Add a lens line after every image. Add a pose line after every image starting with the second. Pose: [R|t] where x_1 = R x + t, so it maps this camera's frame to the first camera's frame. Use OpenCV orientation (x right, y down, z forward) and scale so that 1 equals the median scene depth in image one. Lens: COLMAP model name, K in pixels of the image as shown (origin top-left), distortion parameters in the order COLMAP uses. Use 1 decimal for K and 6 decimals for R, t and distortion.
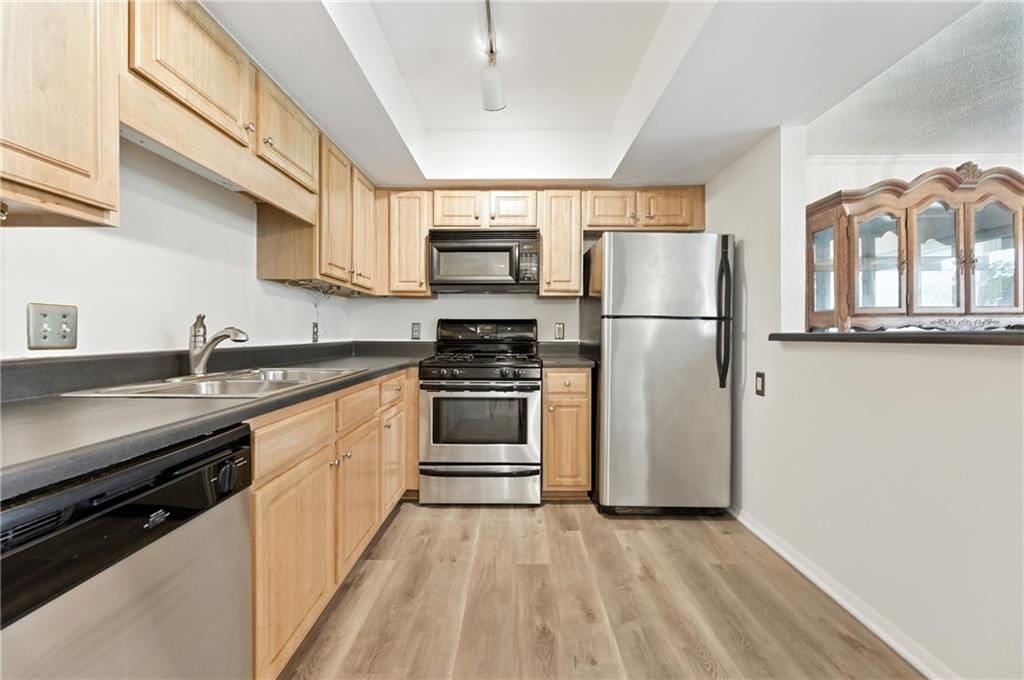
lens RADIAL K [[416.2, 0, 509.8], [0, 416.2, 333.7], [0, 0, 1]] dist [0.006957, 0.000291]
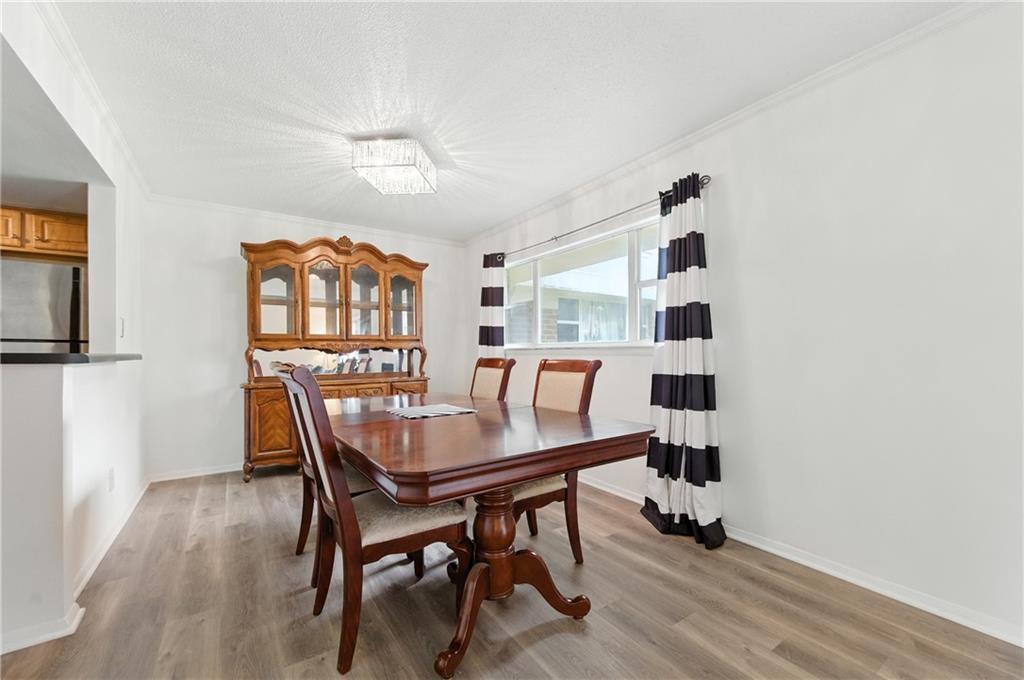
lens RADIAL K [[416.2, 0, 506.7], [0, 416.2, 356.7], [0, 0, 1]] dist [0.006957, 0.000291]
pose [[0.829931, -0.009872, 0.557778, 0.718680], [0.006188, 0.999945, 0.008491, 0.002413], [-0.557832, -0.003596, 0.829946, -0.494625]]
